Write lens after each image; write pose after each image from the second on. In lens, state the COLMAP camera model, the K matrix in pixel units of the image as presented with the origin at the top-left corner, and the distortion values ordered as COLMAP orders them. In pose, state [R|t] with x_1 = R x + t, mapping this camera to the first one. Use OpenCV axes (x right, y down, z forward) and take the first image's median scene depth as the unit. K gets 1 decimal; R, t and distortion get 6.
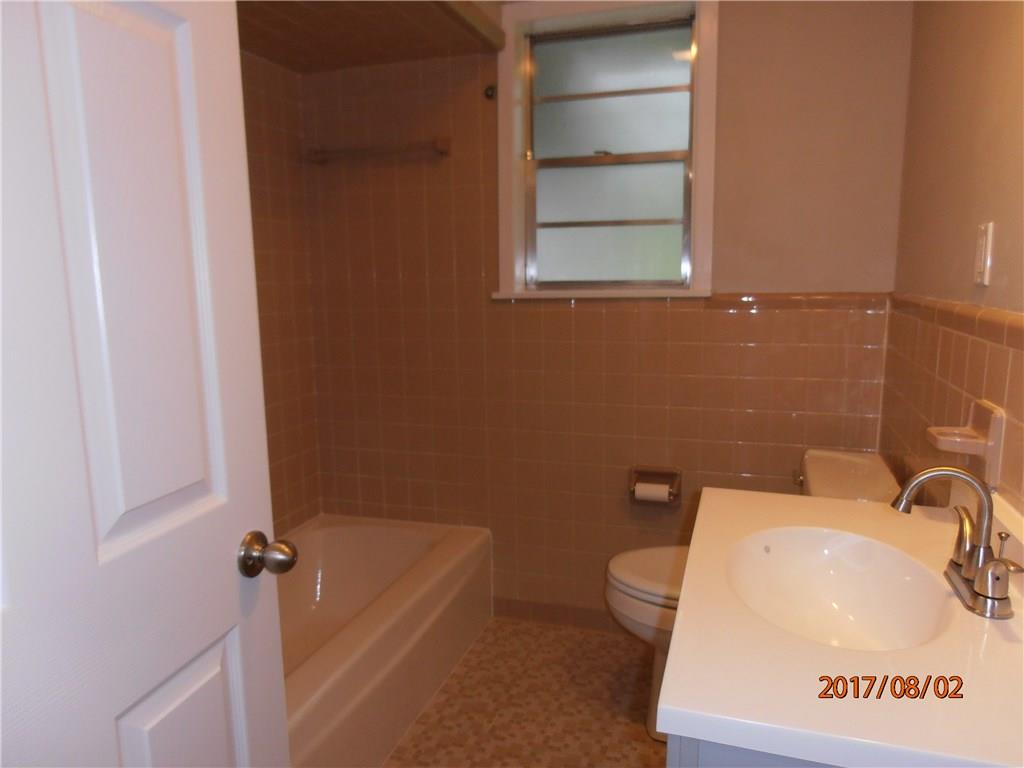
lens RADIAL K [[715.1, 0, 512.0], [0, 715.1, 384.0], [0, 0, 1]] dist [-0.003127, -0.000983]
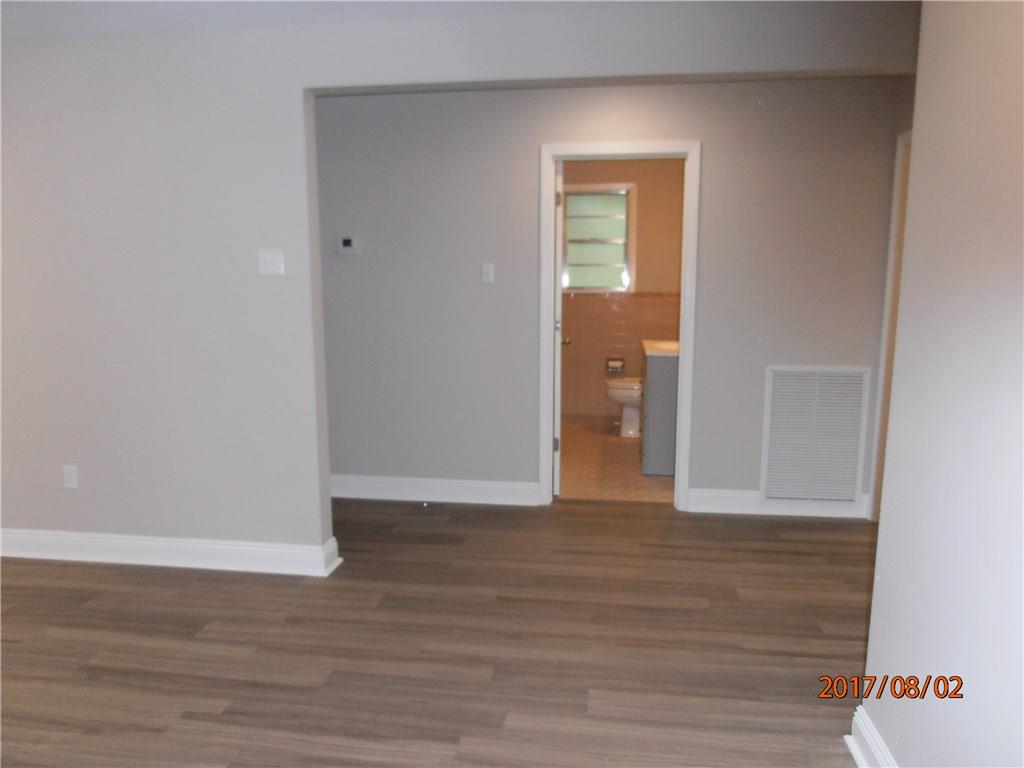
lens RADIAL K [[715.1, 0, 512.0], [0, 715.1, 384.0], [0, 0, 1]] dist [-0.003127, -0.000983]
pose [[0.780289, -0.086822, 0.619364, -1.758577], [0.083972, 0.995894, 0.033814, 0.096364], [-0.619756, 0.025624, 0.784376, -0.861014]]
